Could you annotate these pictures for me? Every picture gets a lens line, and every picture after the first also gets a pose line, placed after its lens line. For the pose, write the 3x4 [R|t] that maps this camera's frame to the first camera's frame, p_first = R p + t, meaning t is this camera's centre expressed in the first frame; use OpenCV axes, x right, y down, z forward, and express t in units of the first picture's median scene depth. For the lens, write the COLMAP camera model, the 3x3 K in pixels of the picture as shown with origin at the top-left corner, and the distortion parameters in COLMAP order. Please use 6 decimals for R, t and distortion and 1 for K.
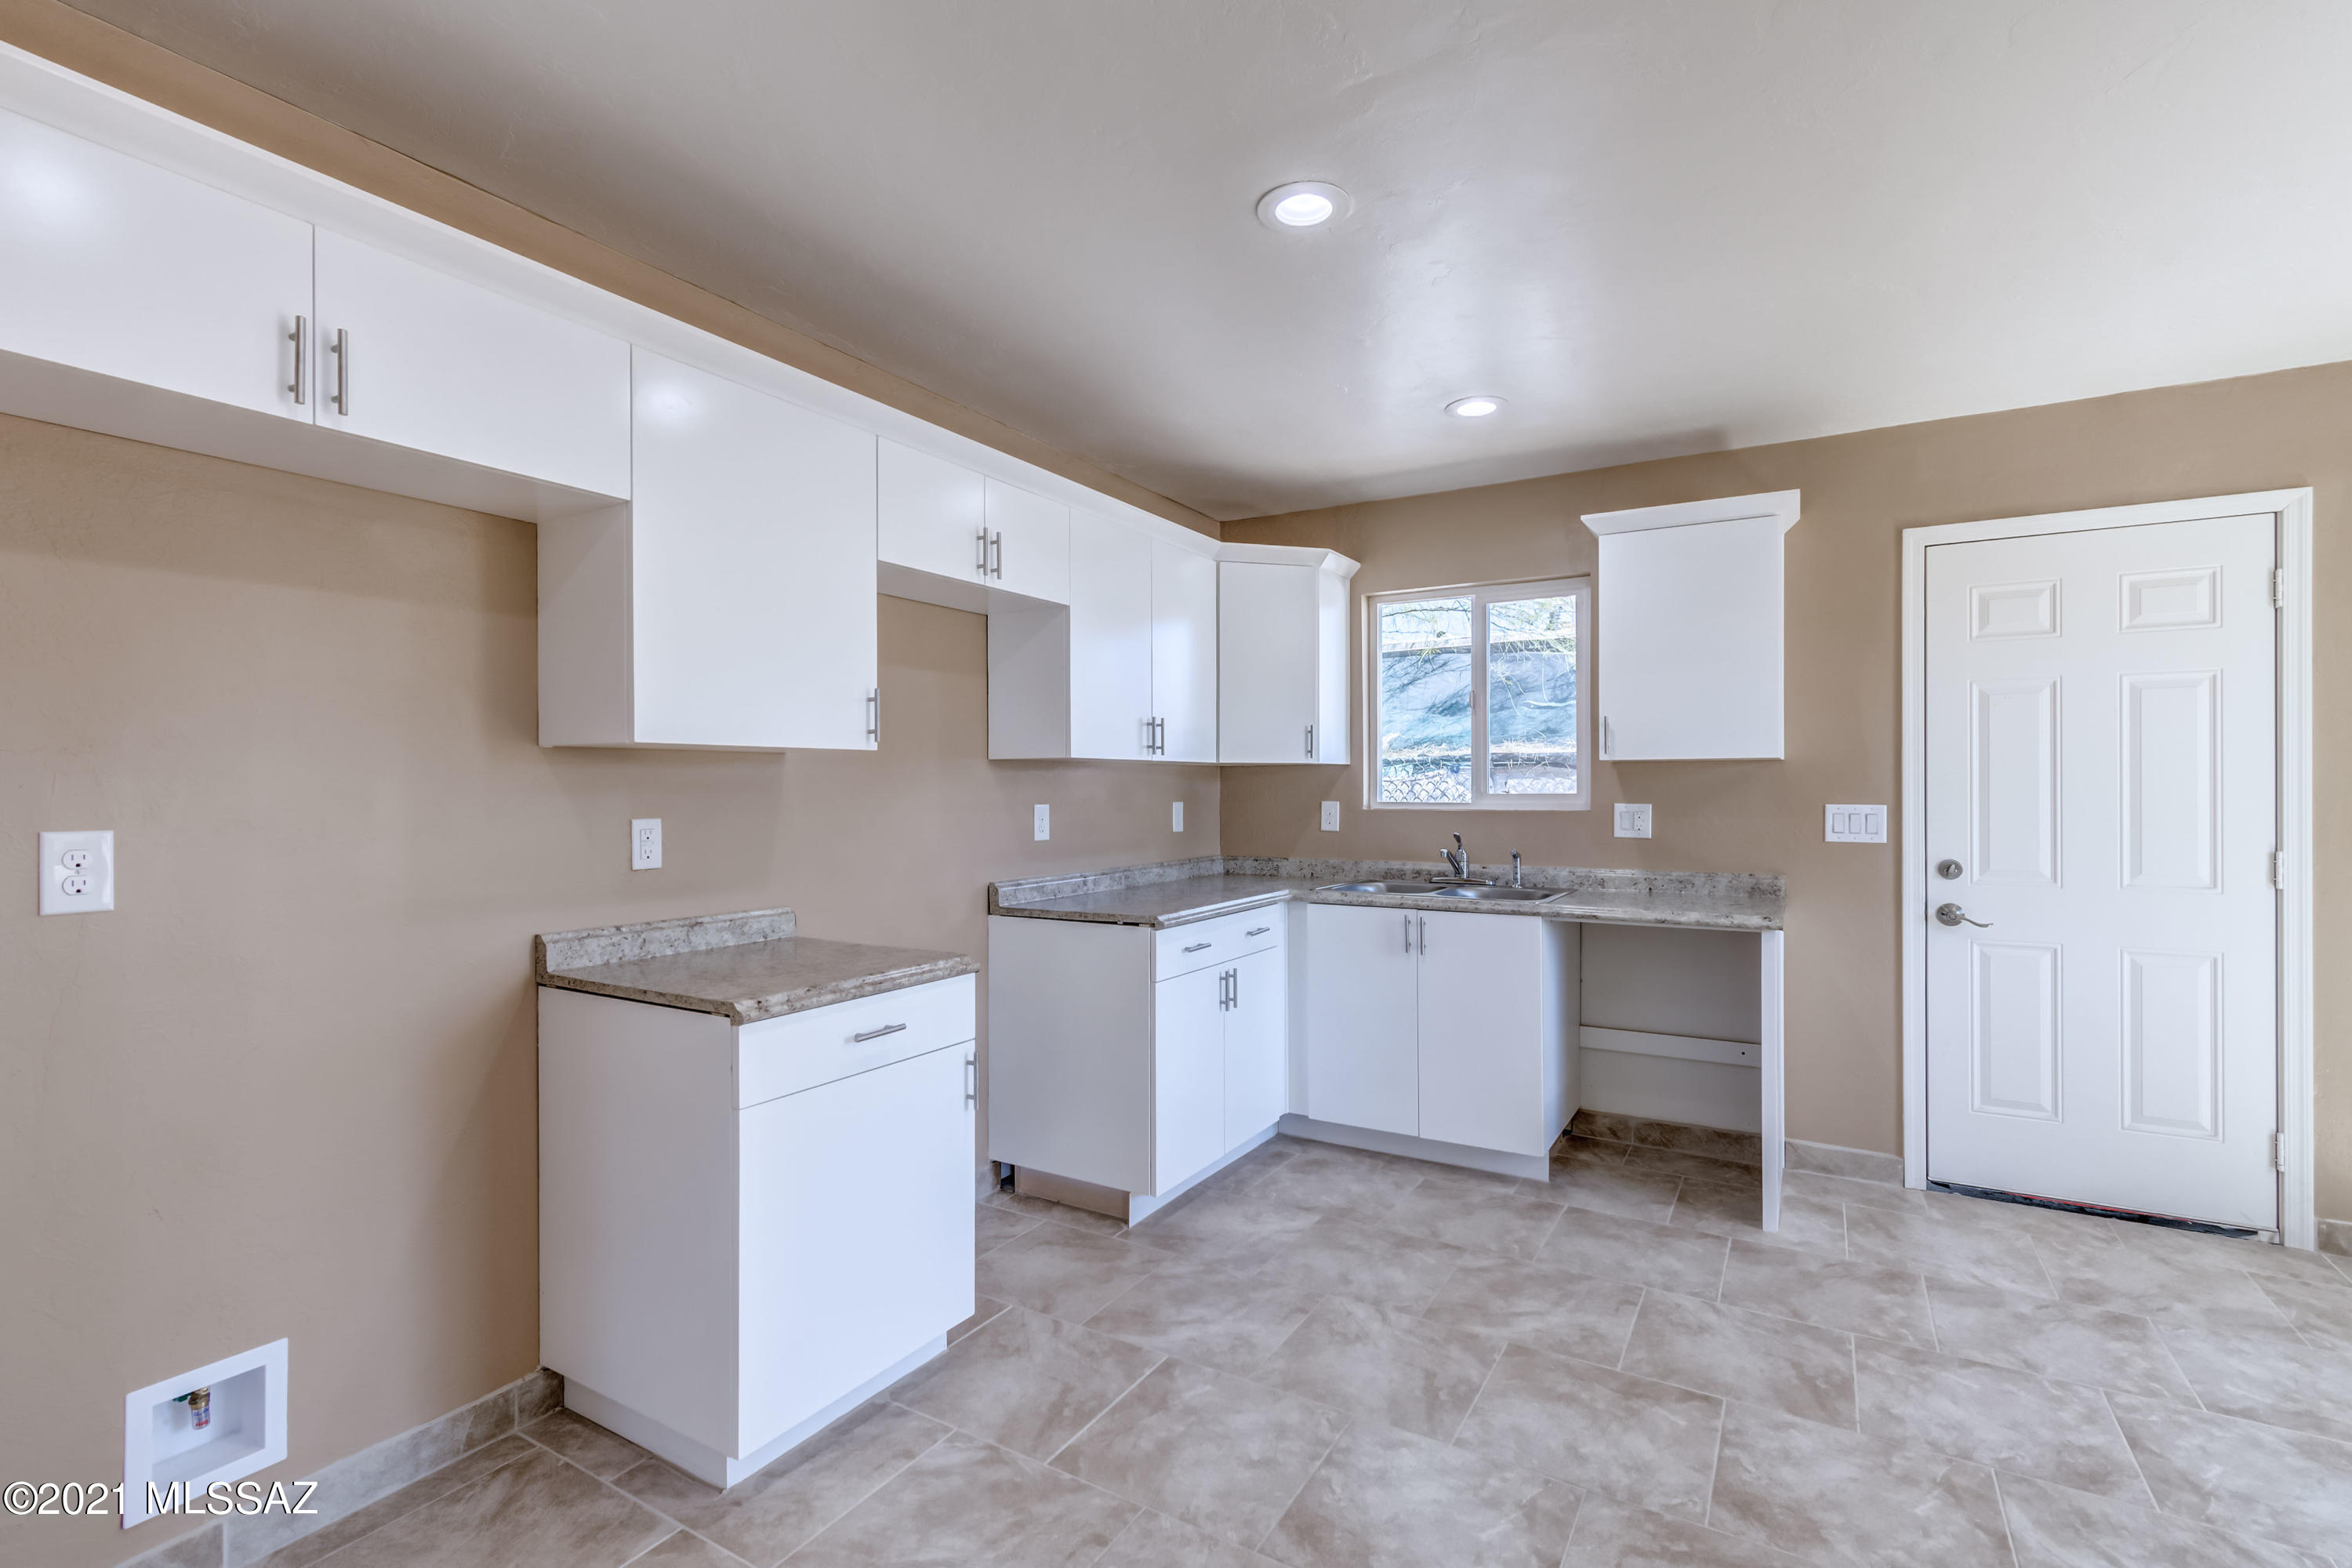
lens RADIAL K [[1058.5, 0, 1200.6], [0, 1058.5, 785.5], [0, 0, 1]] dist [0.004463, -0.002225]
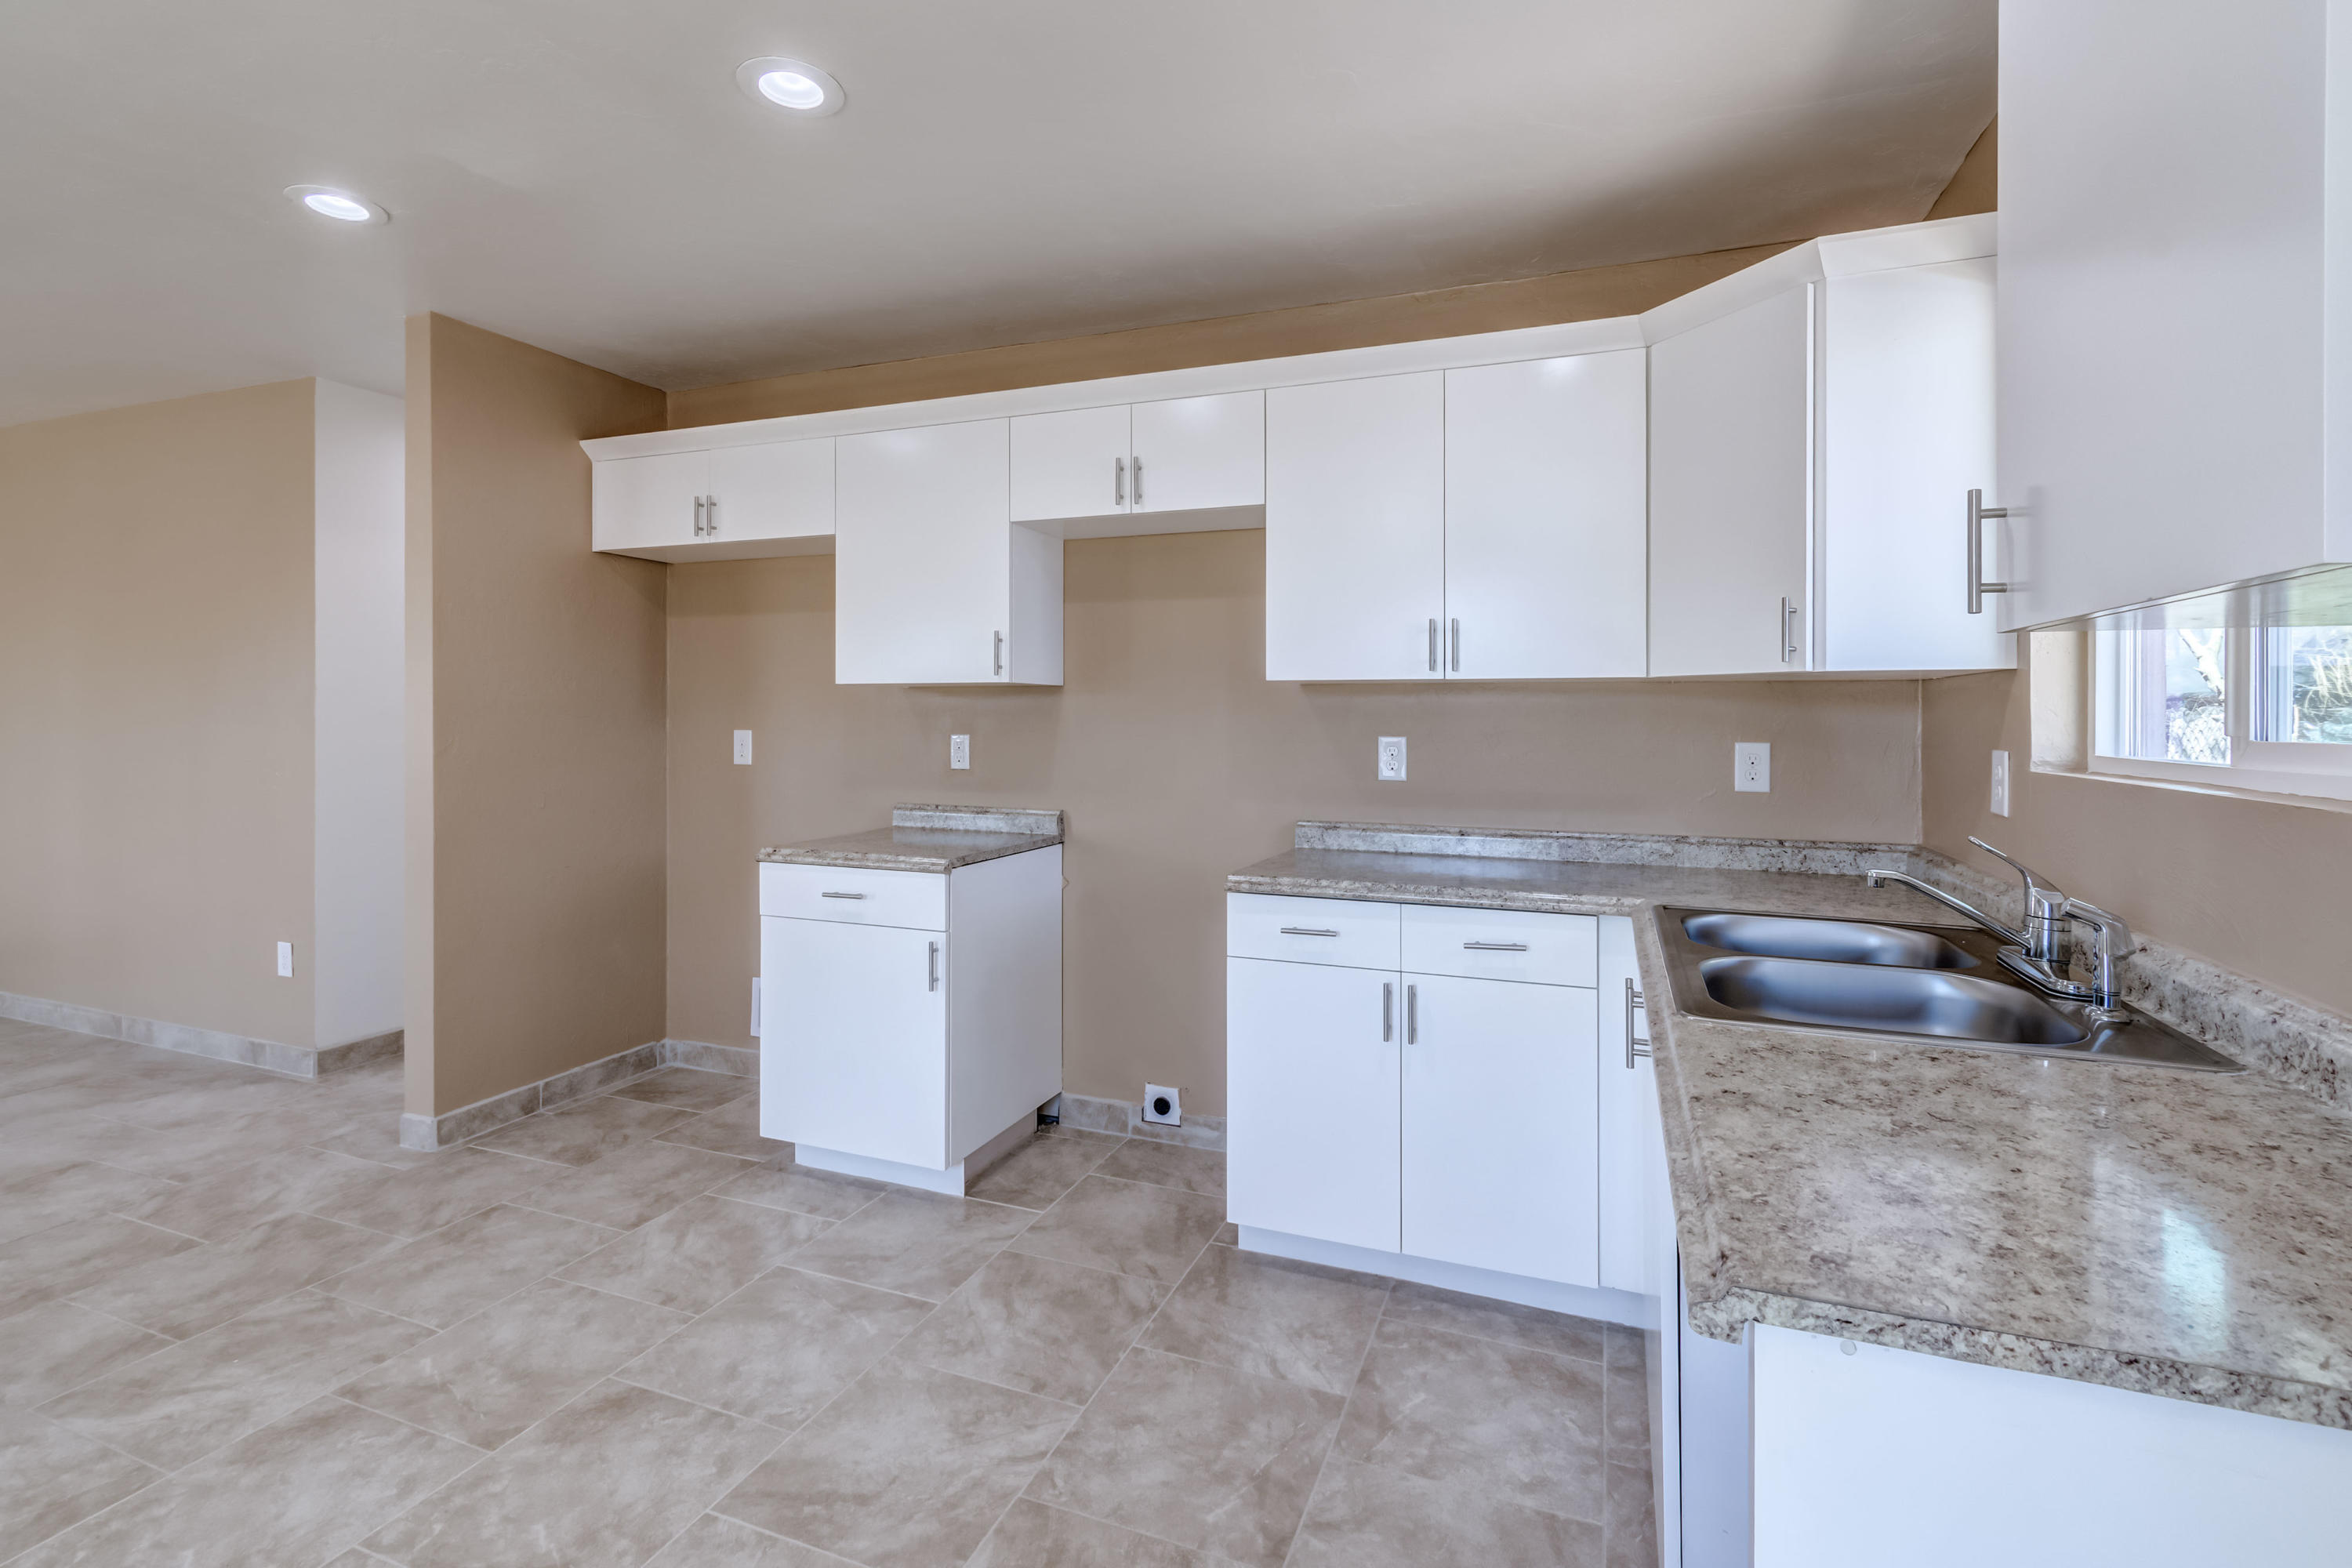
lens RADIAL K [[1058.5, 0, 1204.5], [0, 1058.5, 713.0], [0, 0, 1]] dist [0.004463, -0.002225]
pose [[0.164290, -0.001215, -0.986411, 0.683440], [-0.005121, 0.999985, -0.002085, 0.002276], [0.986399, 0.005394, 0.164281, 0.767285]]
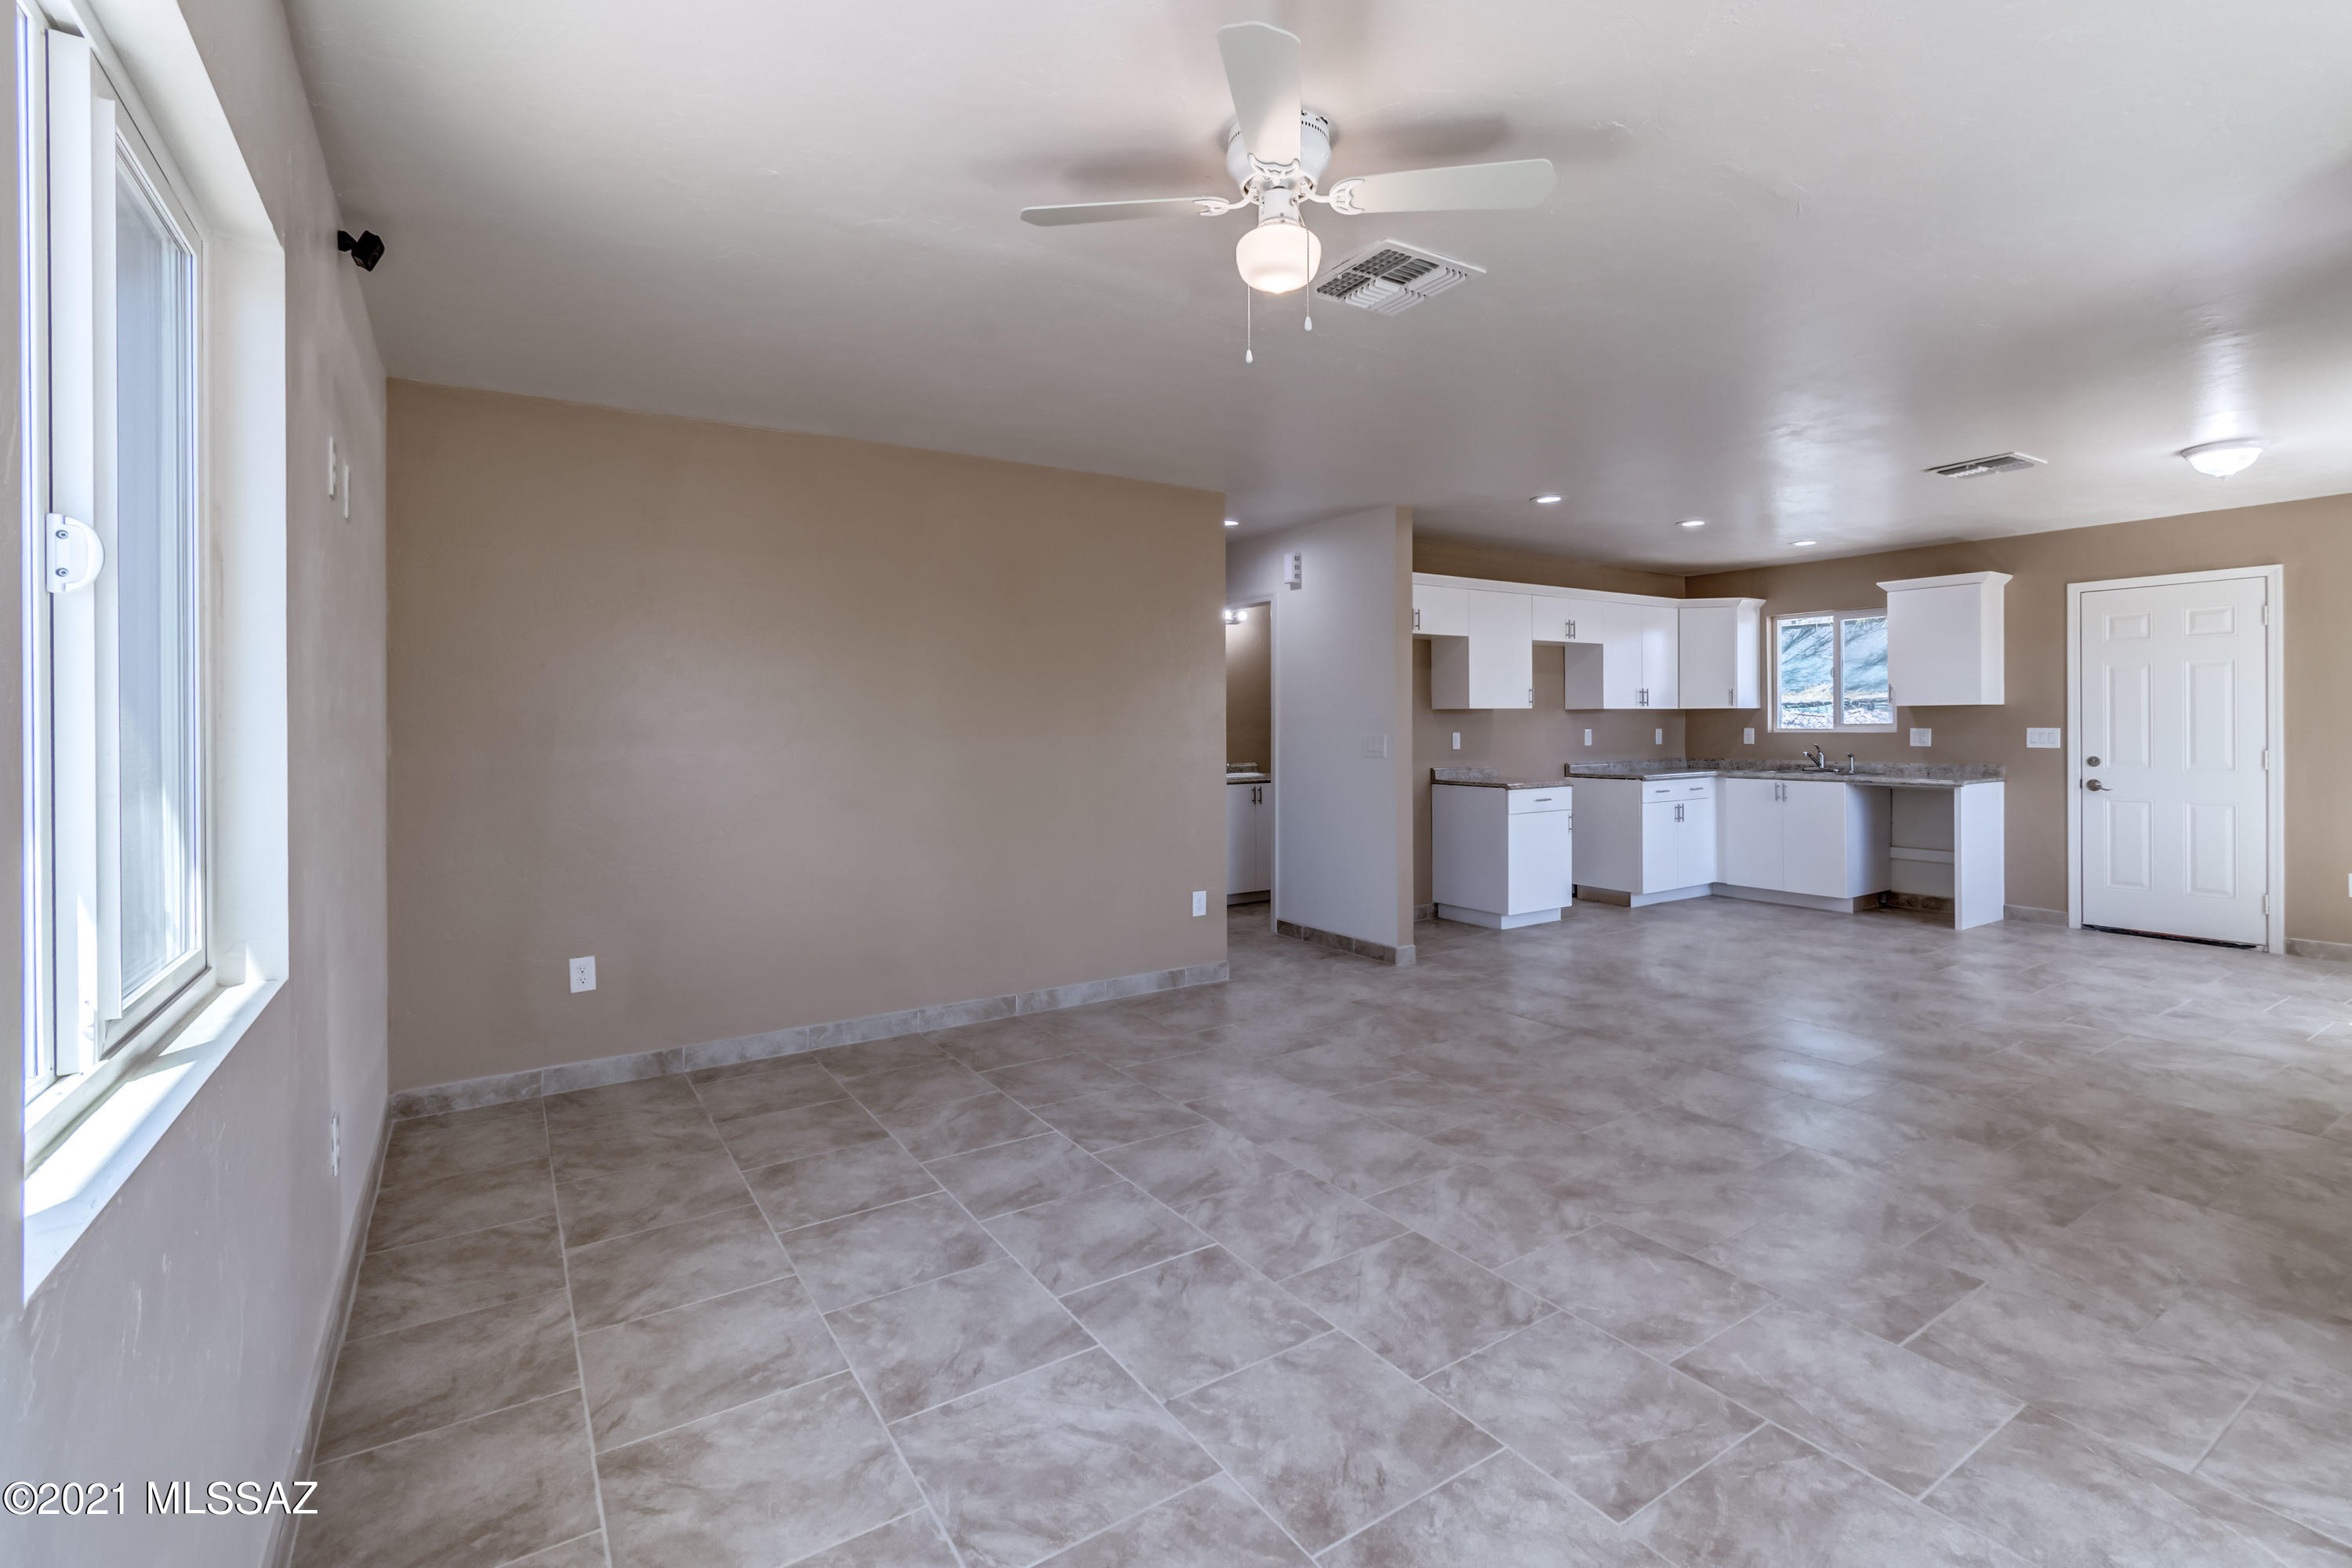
lens RADIAL K [[1058.5, 0, 1201.6], [0, 1058.5, 730.7], [0, 0, 1]] dist [0.004463, -0.002225]
pose [[0.897441, -0.002103, -0.441129, 0.106748], [0.005794, 0.999959, 0.007021, 0.000678], [0.441096, -0.008857, 0.897416, -1.420654]]
